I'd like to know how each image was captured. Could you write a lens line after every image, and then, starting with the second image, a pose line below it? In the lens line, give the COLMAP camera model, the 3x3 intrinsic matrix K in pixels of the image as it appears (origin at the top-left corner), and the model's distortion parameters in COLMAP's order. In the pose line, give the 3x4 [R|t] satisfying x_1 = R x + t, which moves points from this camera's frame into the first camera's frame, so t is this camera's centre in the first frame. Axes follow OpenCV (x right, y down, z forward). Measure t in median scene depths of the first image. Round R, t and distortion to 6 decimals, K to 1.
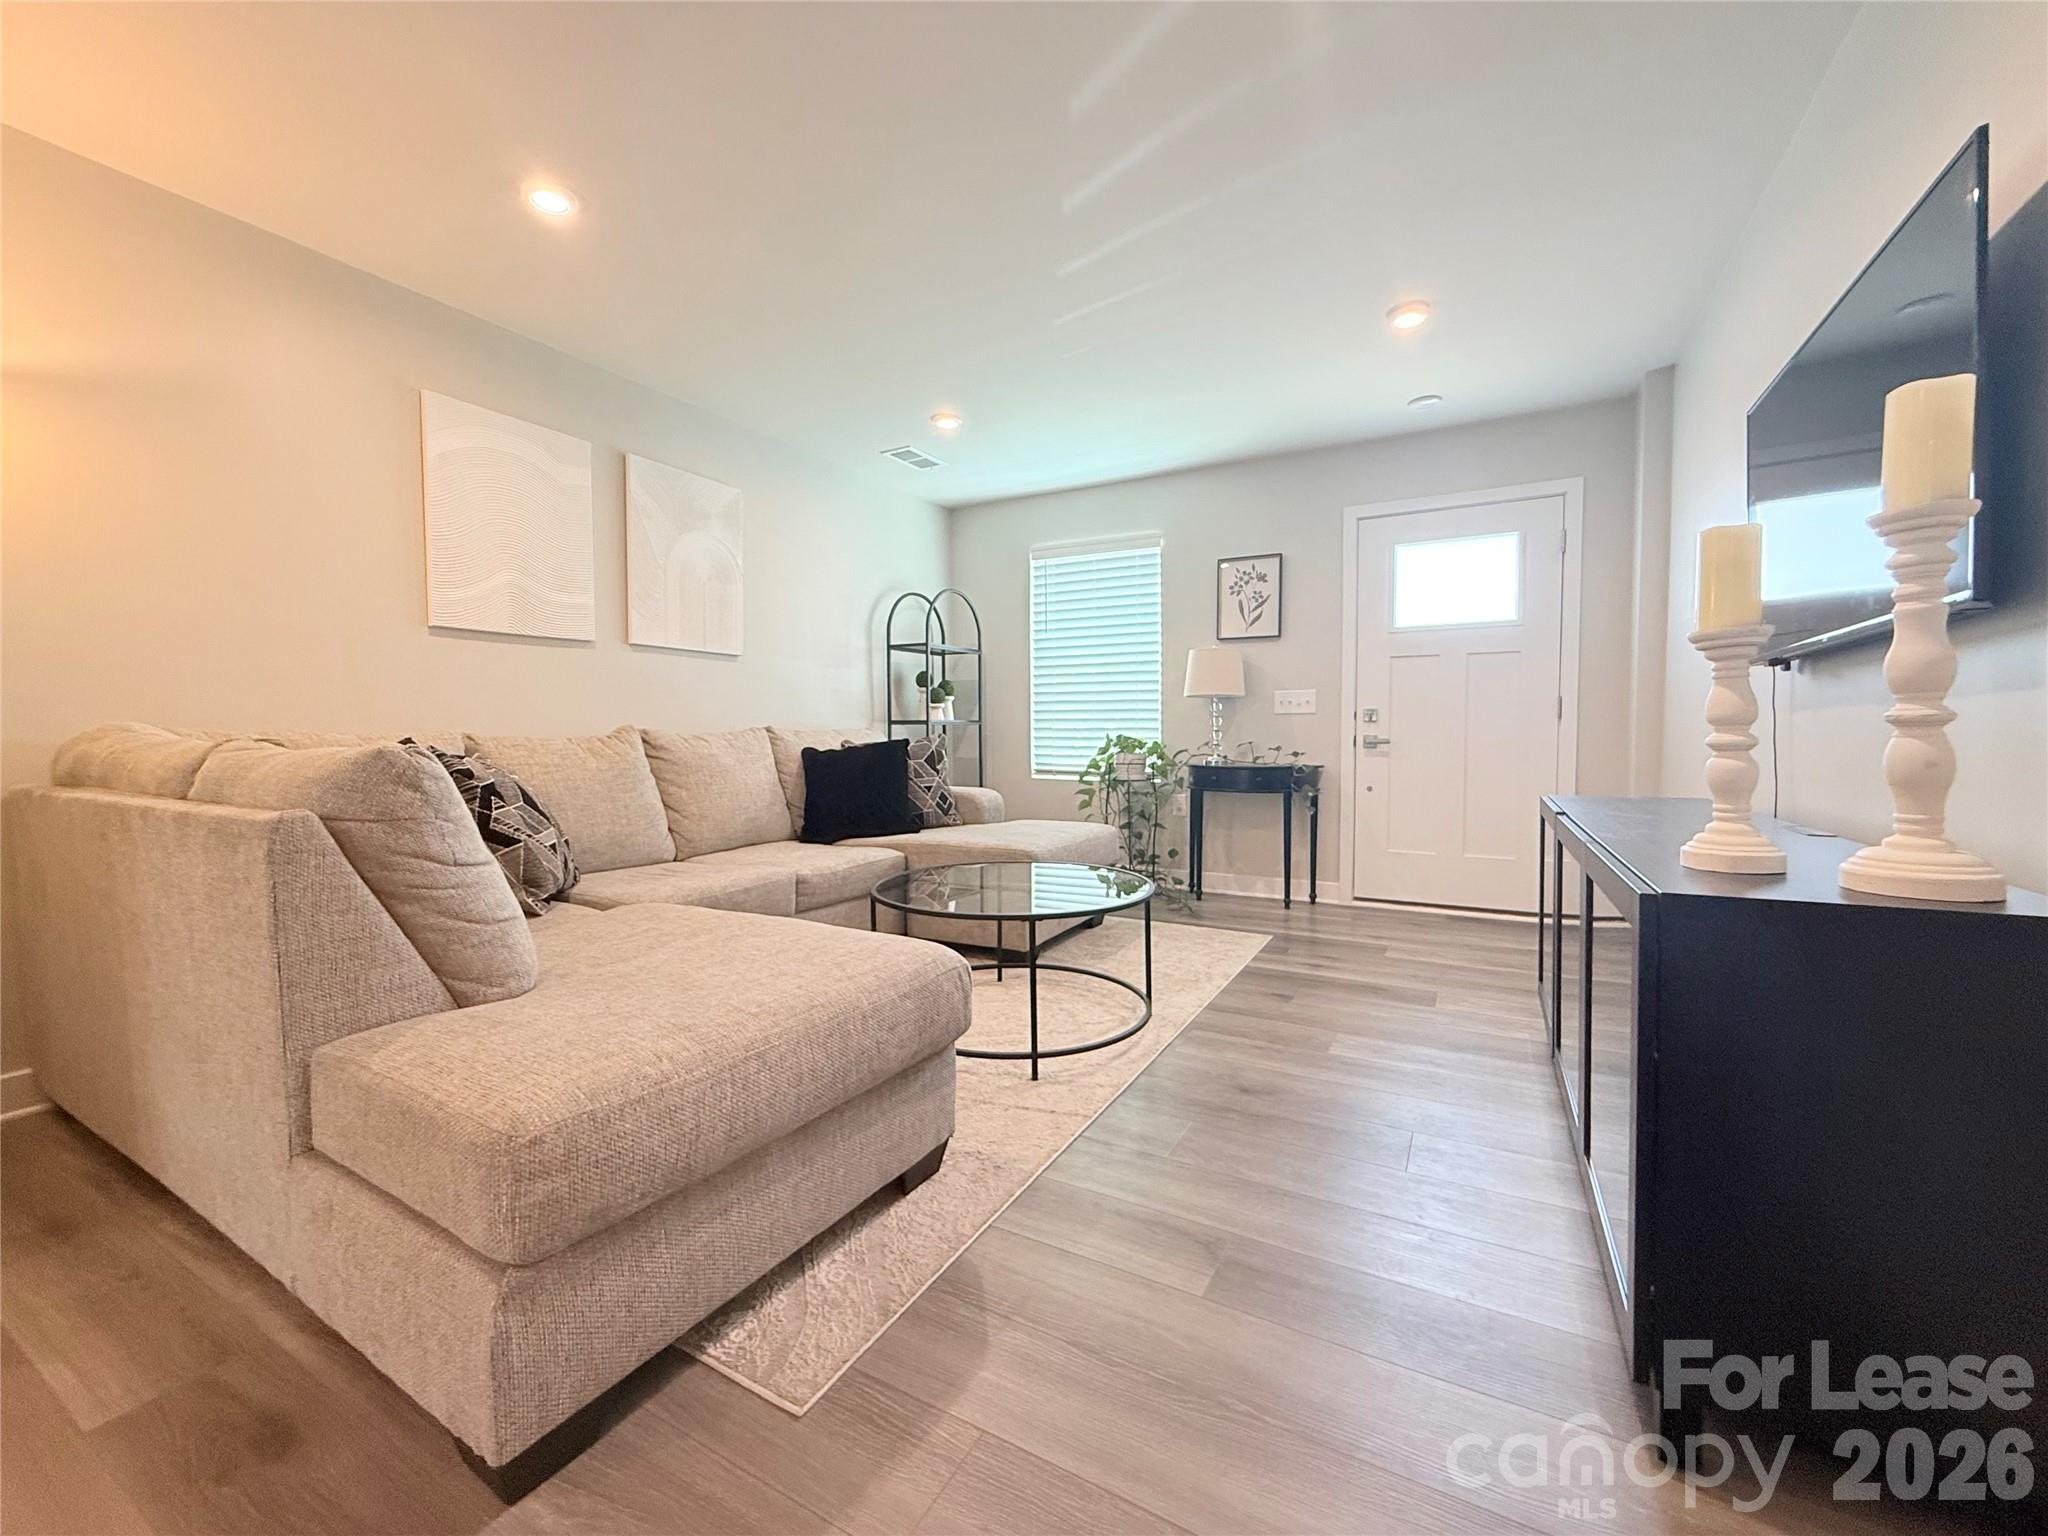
lens RADIAL K [[817.5, 0, 1031.8], [0, 817.5, 754.5], [0, 0, 1]] dist [-0.001856, 0.000765]
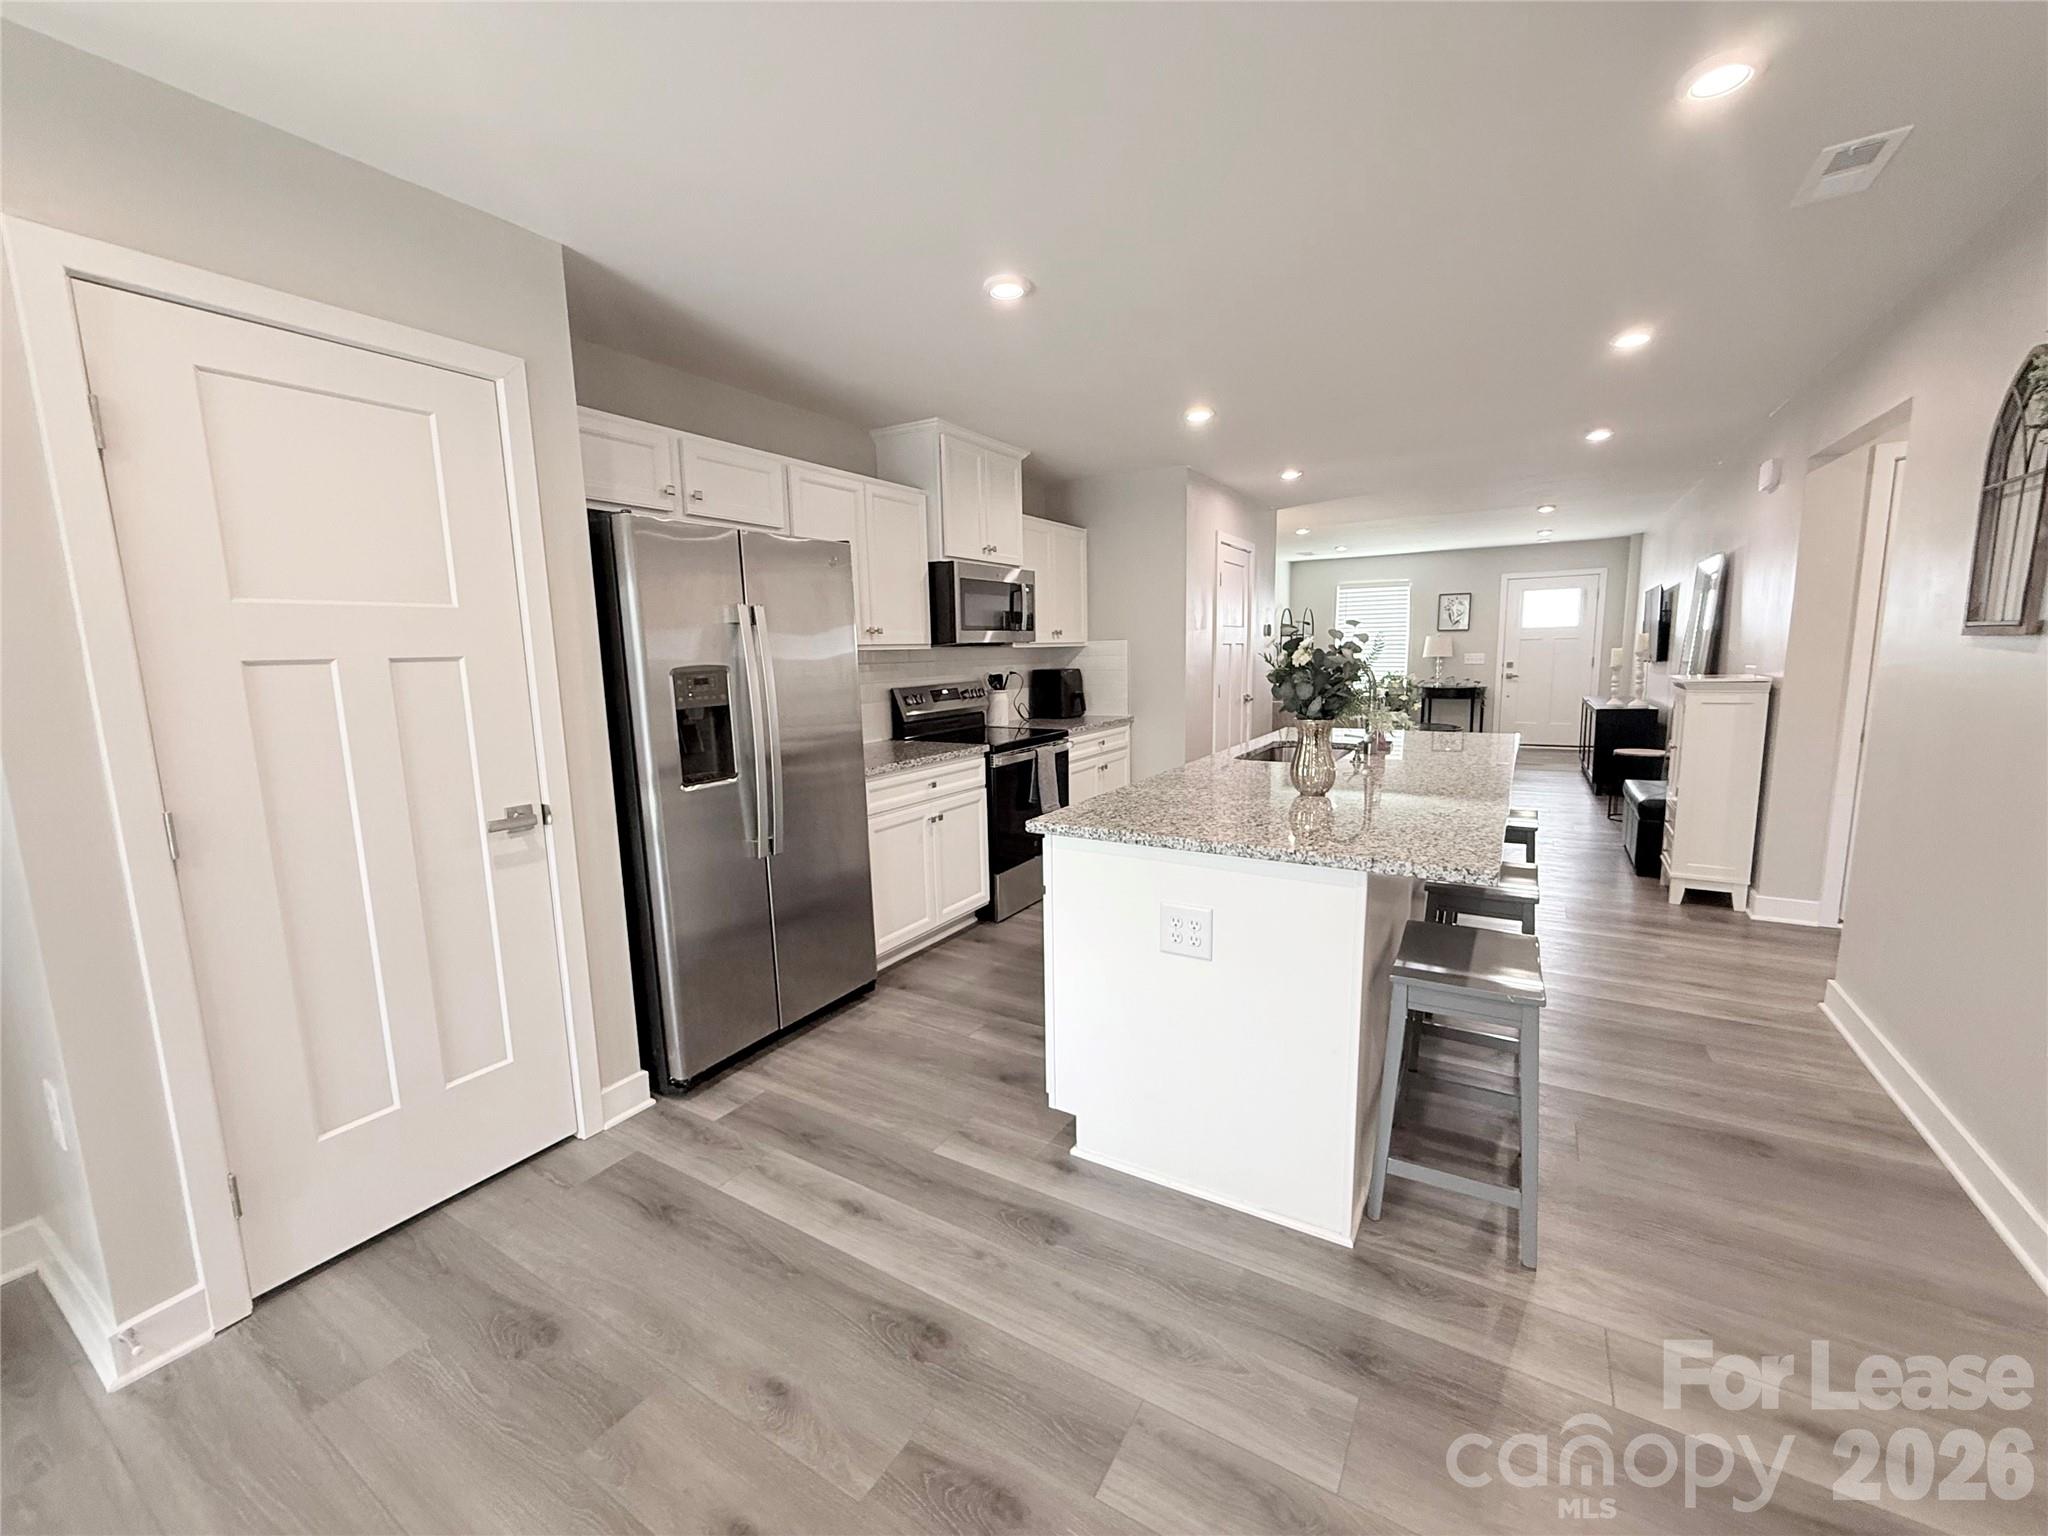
lens RADIAL K [[817.5, 0, 1022.7], [0, 817.5, 765.4], [0, 0, 1]] dist [-0.001856, 0.000765]
pose [[0.998934, -0.012412, -0.044458, -0.855534], [0.017376, 0.993436, 0.113061, -0.048966], [0.042762, -0.113713, 0.992593, -1.379392]]
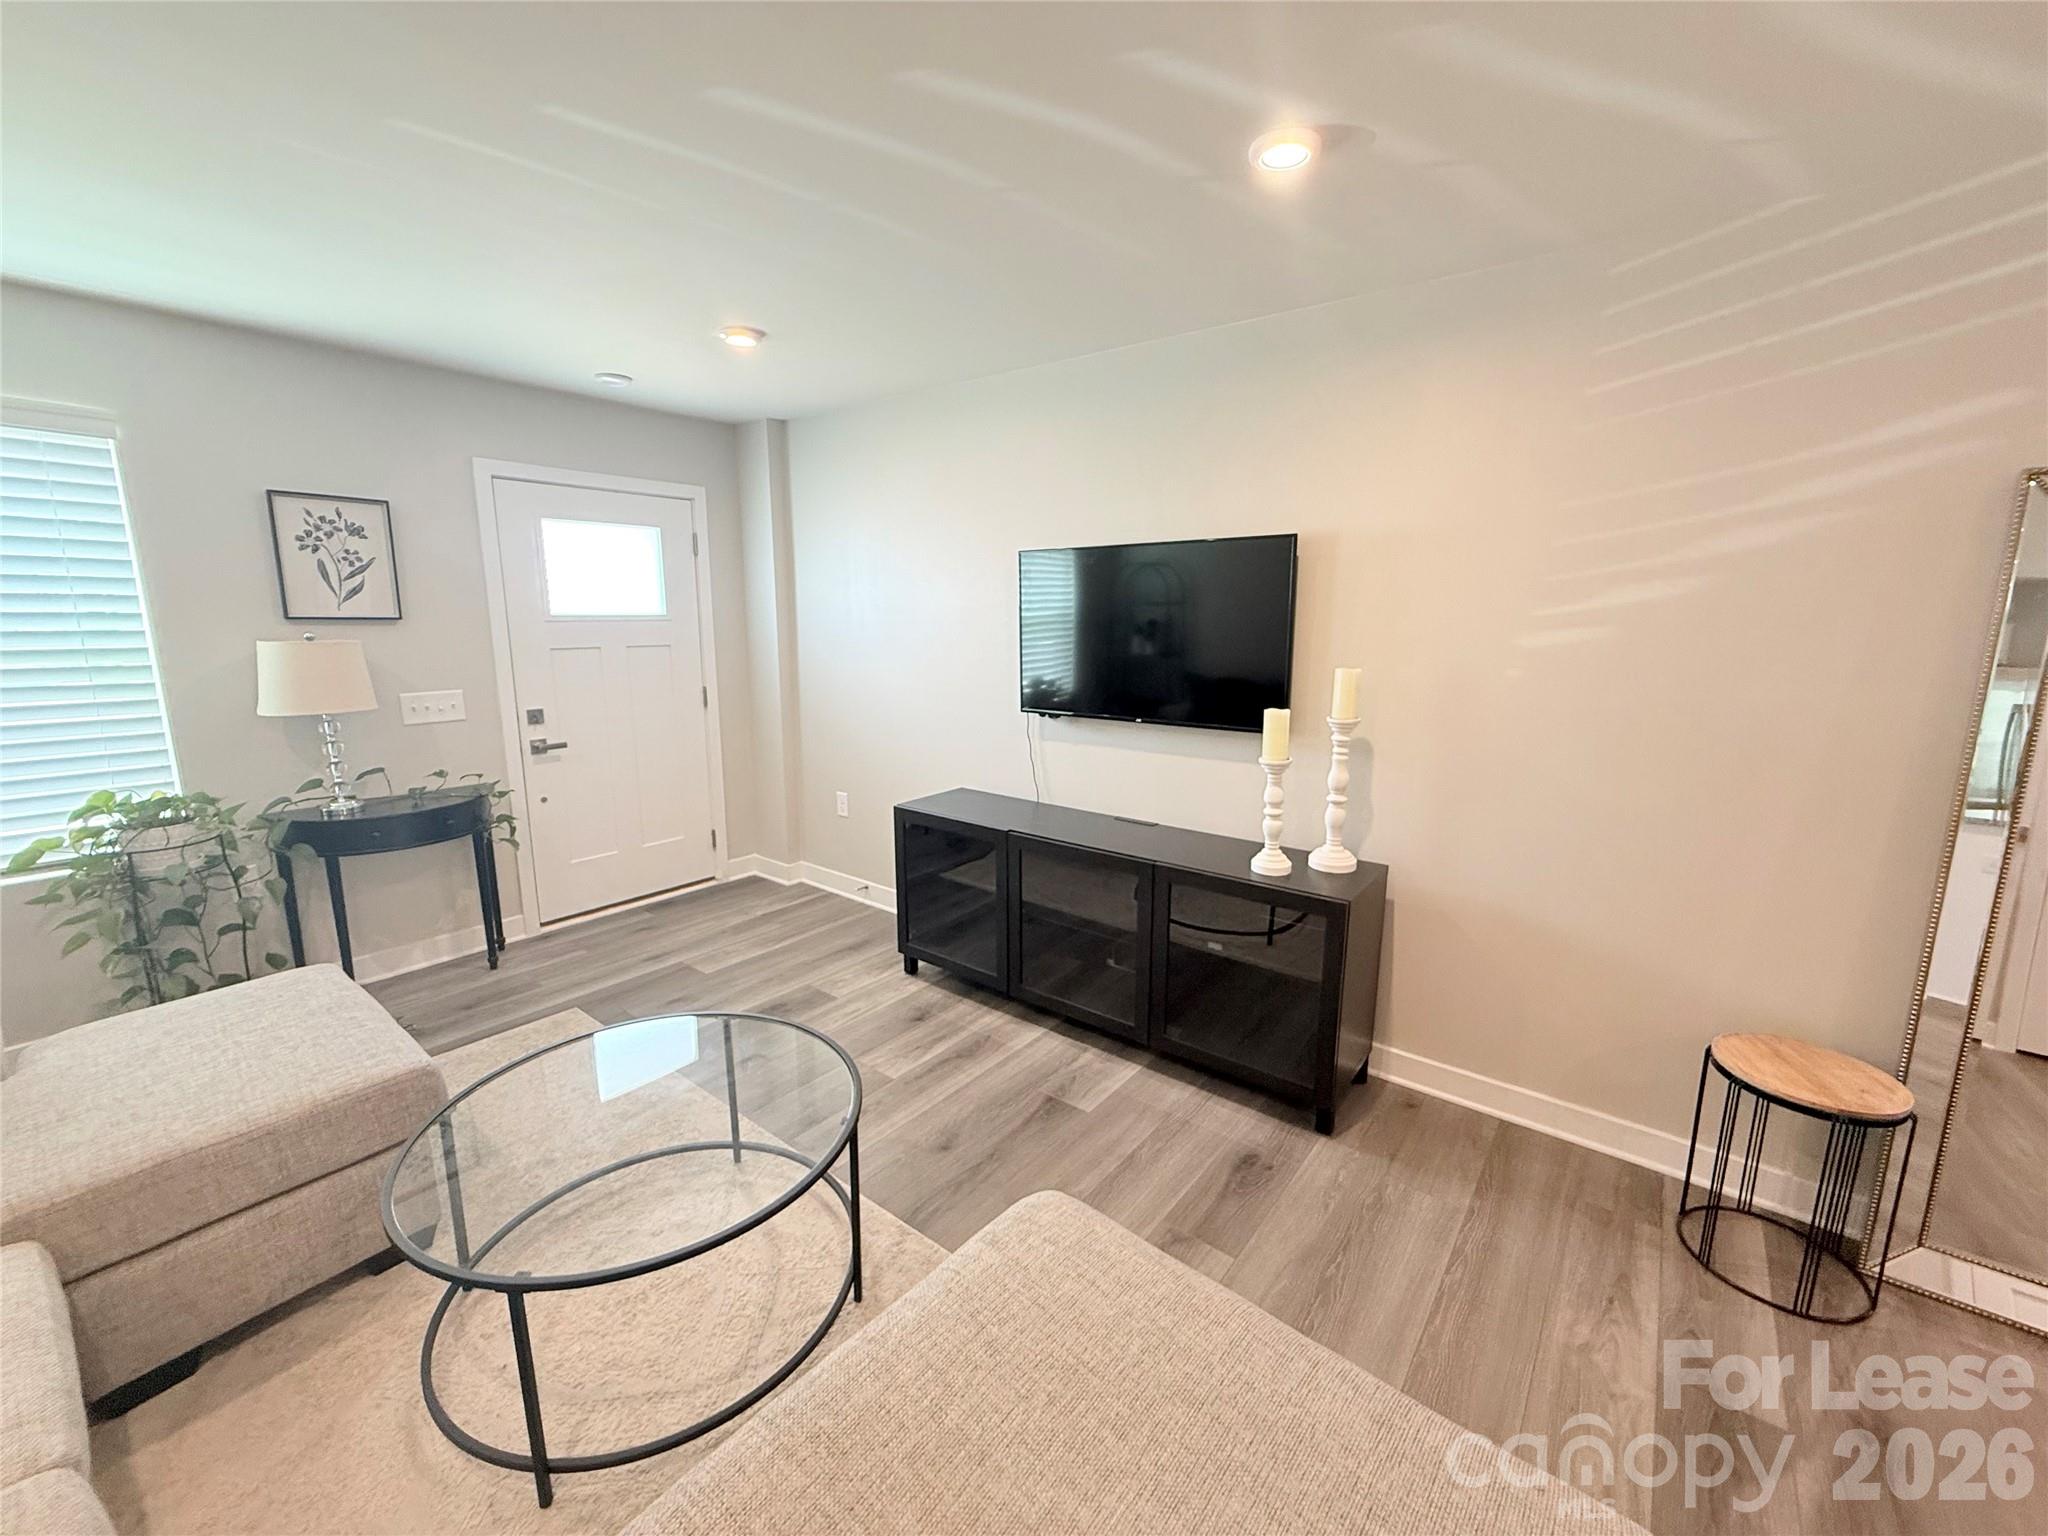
lens RADIAL K [[817.5, 0, 1025.8], [0, 817.5, 755.2], [0, 0, 1]] dist [-0.001856, 0.000765]
pose [[0.172567, -0.166726, 0.970785, -0.329926], [0.020624, 0.985966, 0.165667, -0.135655], [-0.984782, -0.008568, 0.173583, 0.329666]]
